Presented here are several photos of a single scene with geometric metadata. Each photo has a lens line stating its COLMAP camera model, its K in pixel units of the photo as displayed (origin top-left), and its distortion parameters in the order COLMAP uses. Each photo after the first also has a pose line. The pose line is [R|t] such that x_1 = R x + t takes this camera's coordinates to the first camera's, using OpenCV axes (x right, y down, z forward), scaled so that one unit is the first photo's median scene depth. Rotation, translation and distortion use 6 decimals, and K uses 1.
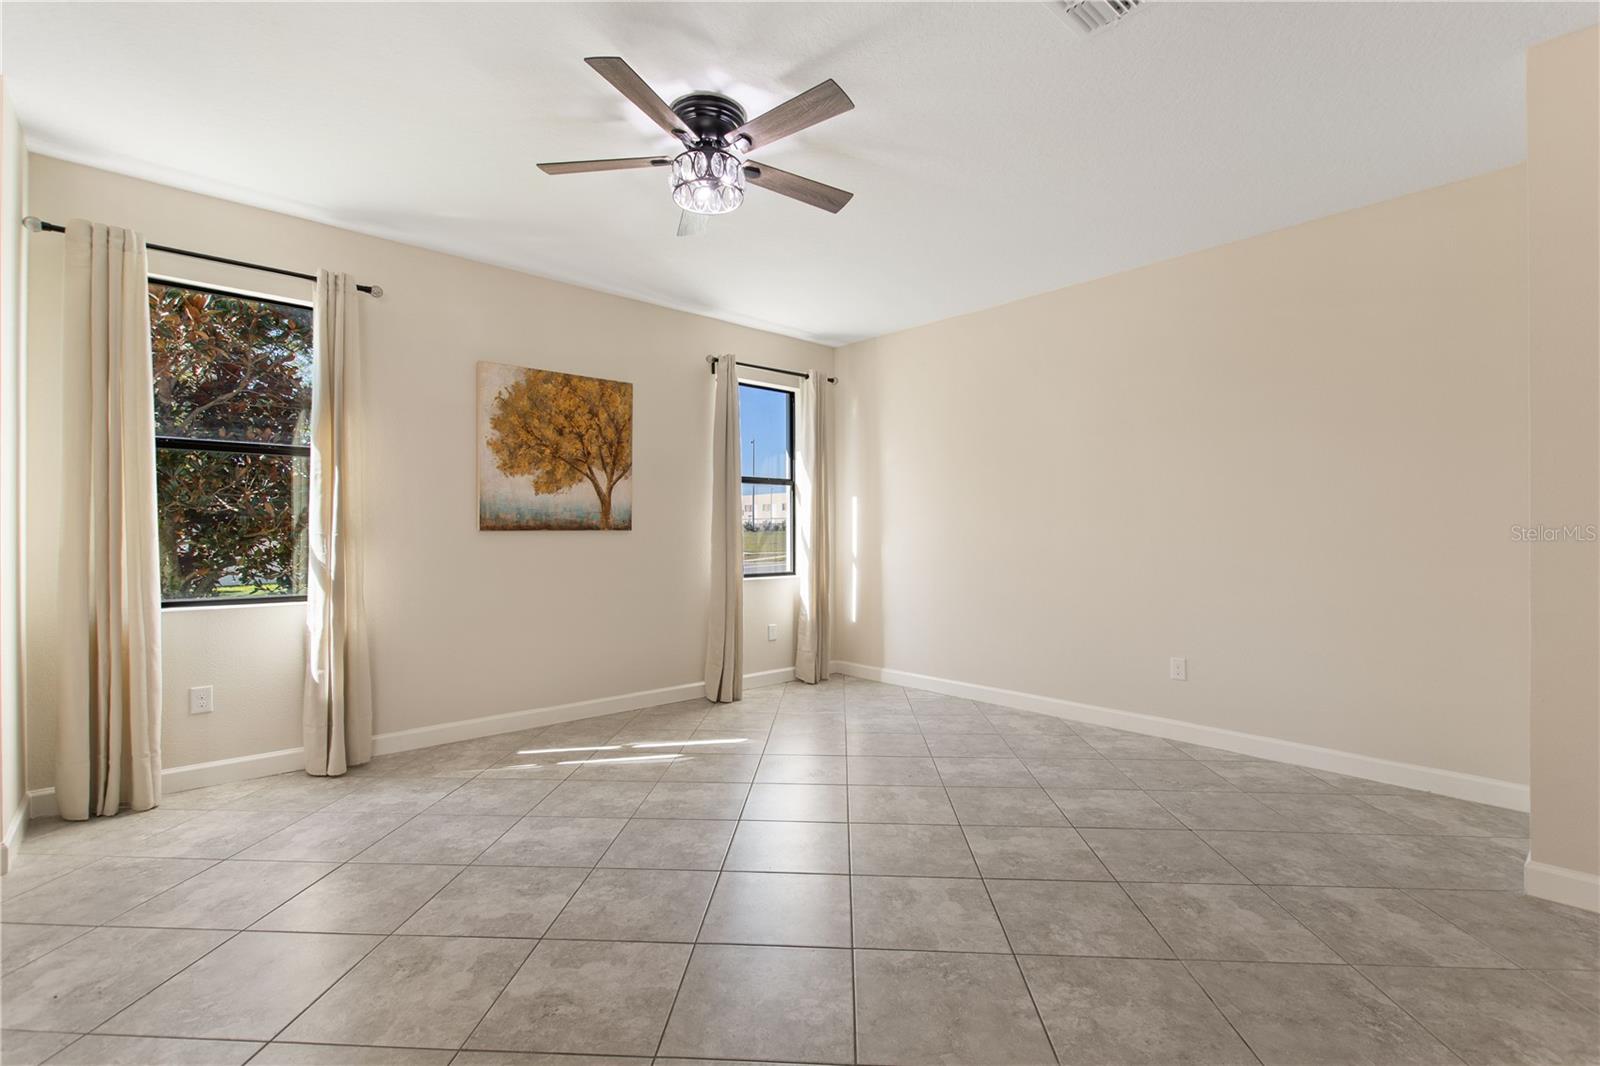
lens RADIAL K [[724.2, 0, 808.8], [0, 724.2, 535.8], [0, 0, 1]] dist [0.005368, -0.001443]
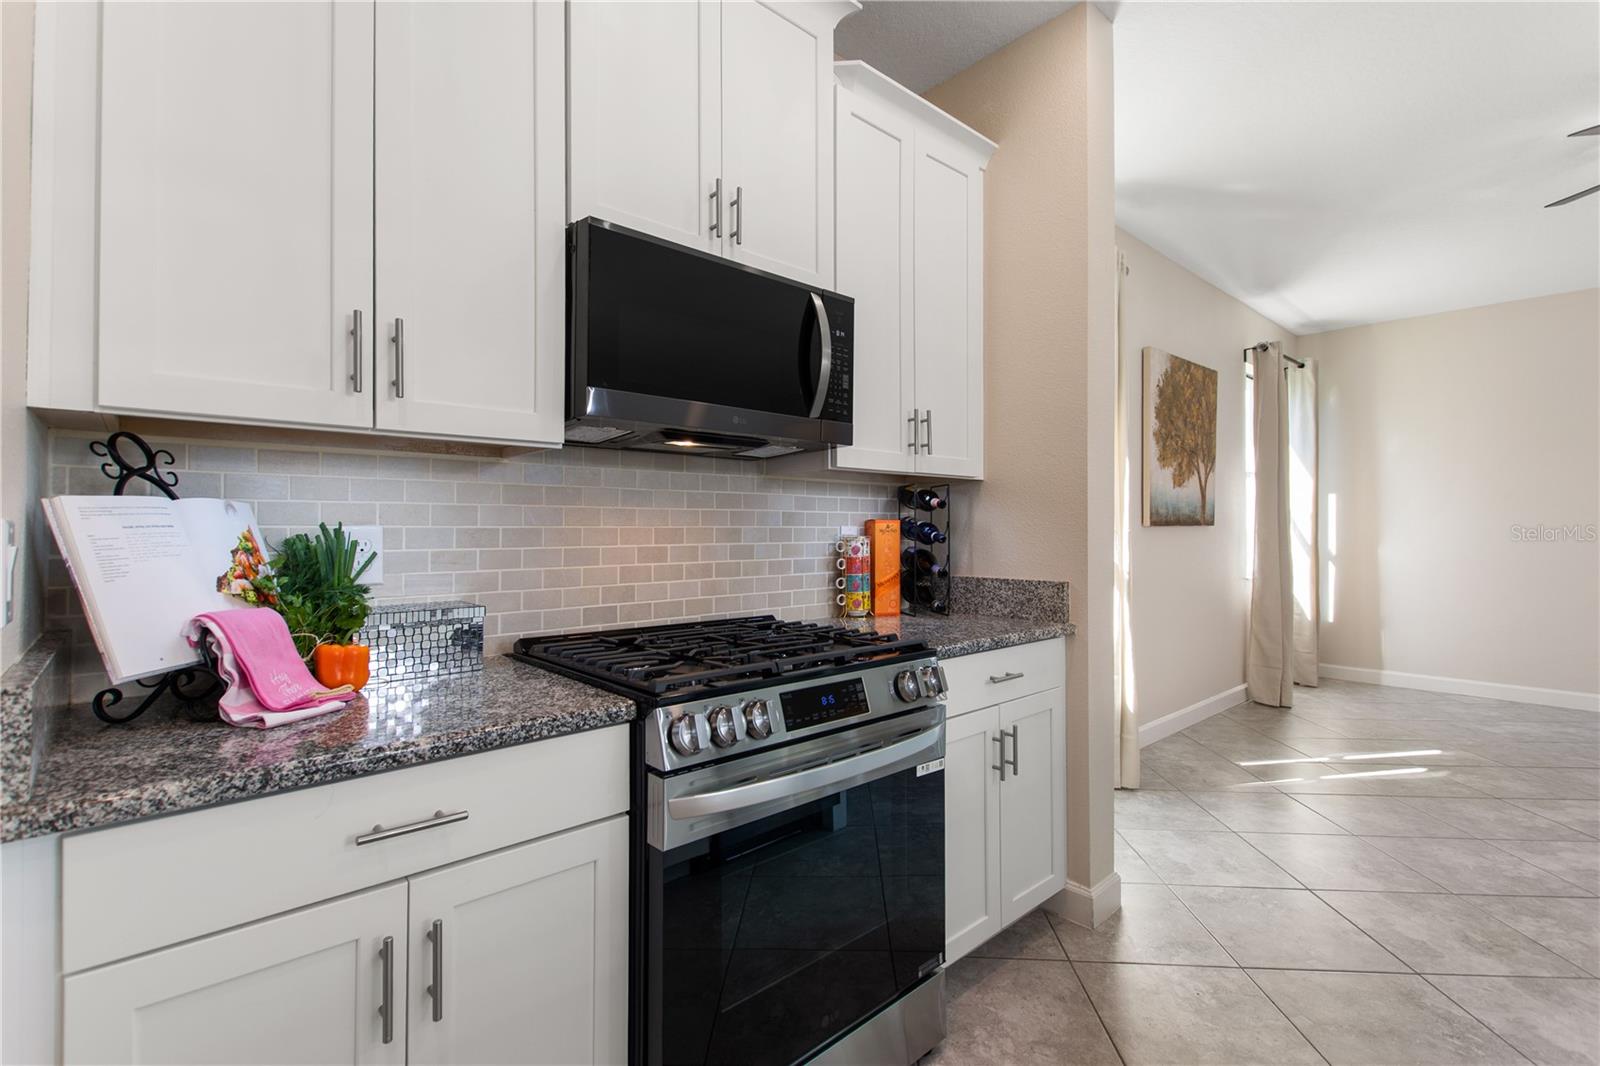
lens RADIAL K [[724.2, 0, 800.6], [0, 724.2, 517.6], [0, 0, 1]] dist [0.005368, -0.001443]
pose [[0.999946, -0.004621, -0.009287, -0.834876], [0.004388, 0.999678, -0.024984, 0.002954], [0.009400, 0.024942, 0.999645, 0.049868]]
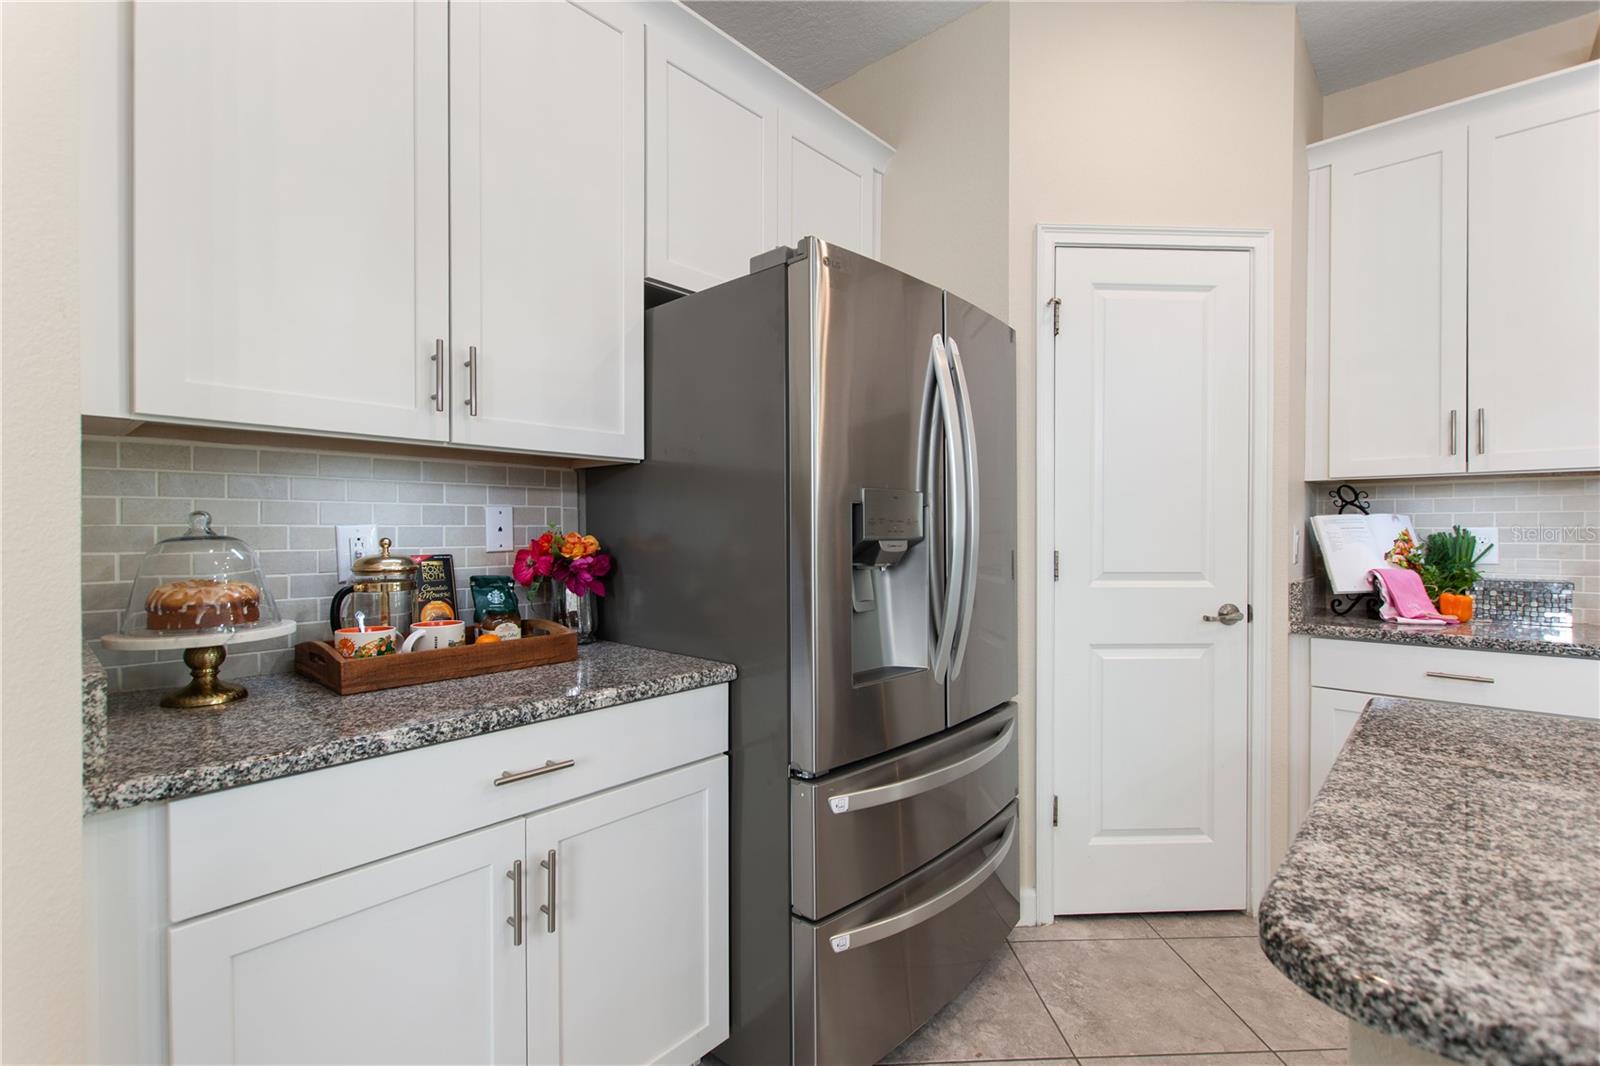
lens RADIAL K [[724.2, 0, 809.7], [0, 724.2, 540.3], [0, 0, 1]] dist [0.005368, -0.001443]
pose [[0.100436, 0.010087, -0.994892, -0.557489], [-0.009285, 0.999915, 0.009201, 0.006789], [0.994900, 0.008314, 0.100521, -0.165254]]
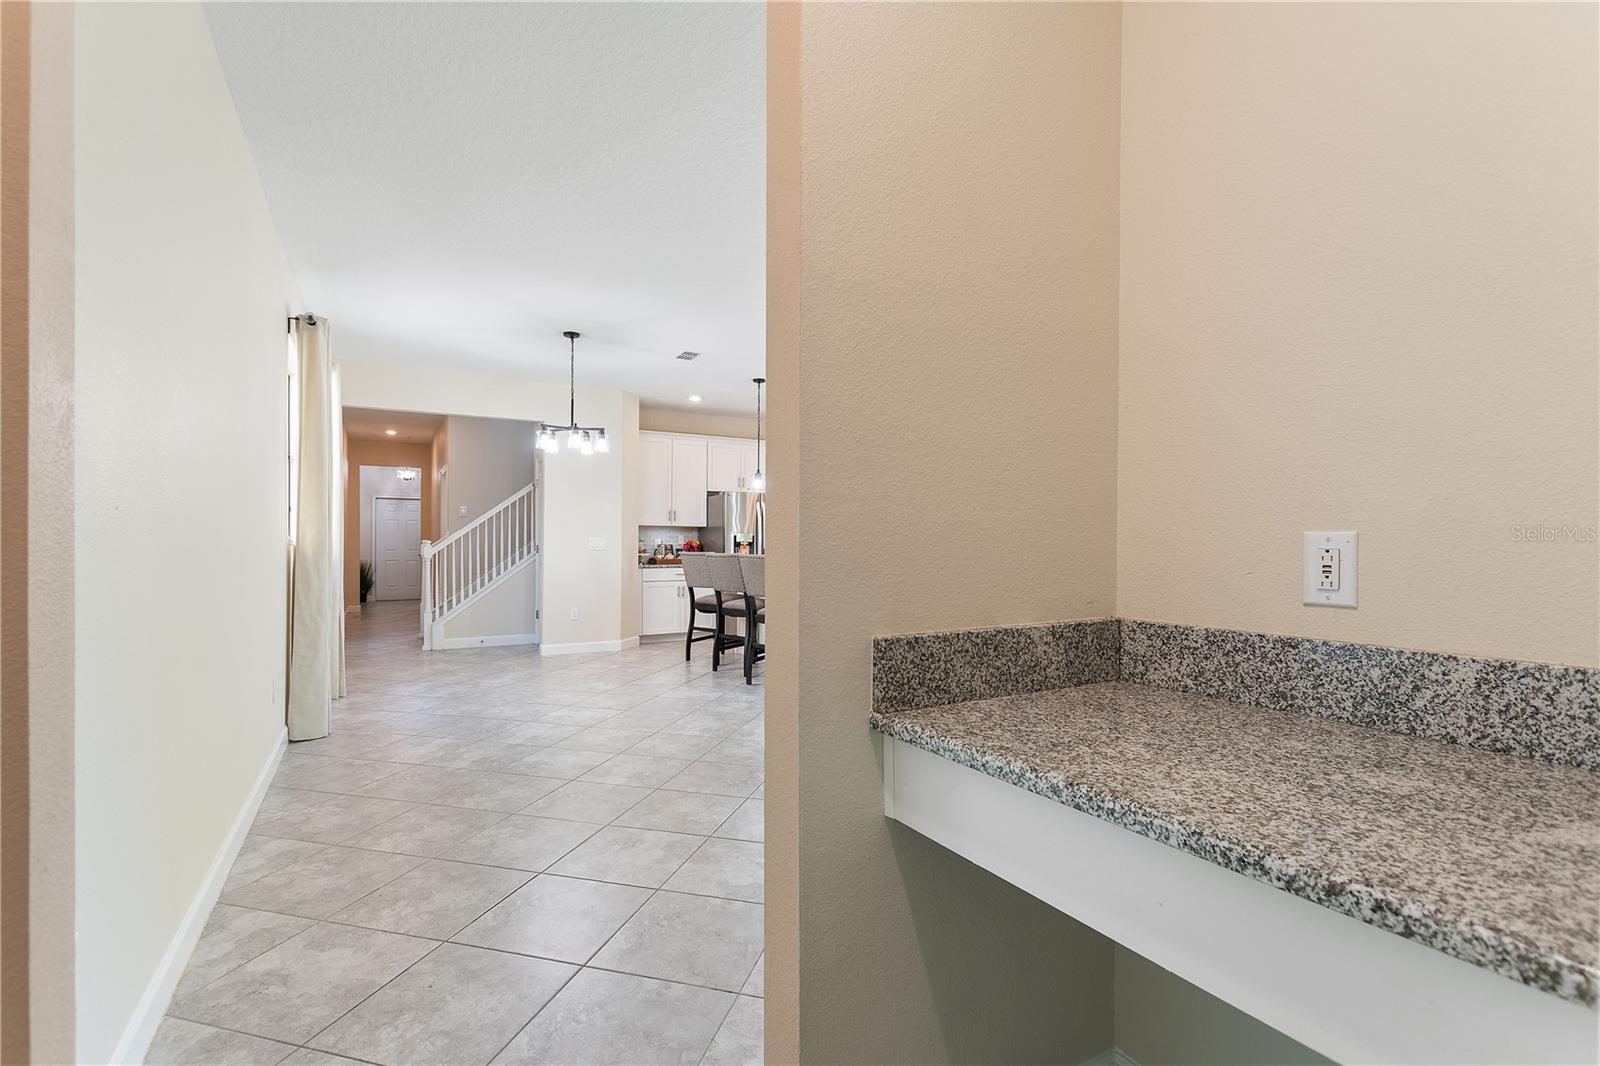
lens RADIAL K [[724.2, 0, 795.9], [0, 724.2, 544.7], [0, 0, 1]] dist [0.005368, -0.001443]
pose [[-0.222051, 0.000677, -0.975035, 0.918670], [-0.013307, 0.999905, 0.003724, 0.007514], [0.974944, 0.013802, -0.222020, 0.461163]]
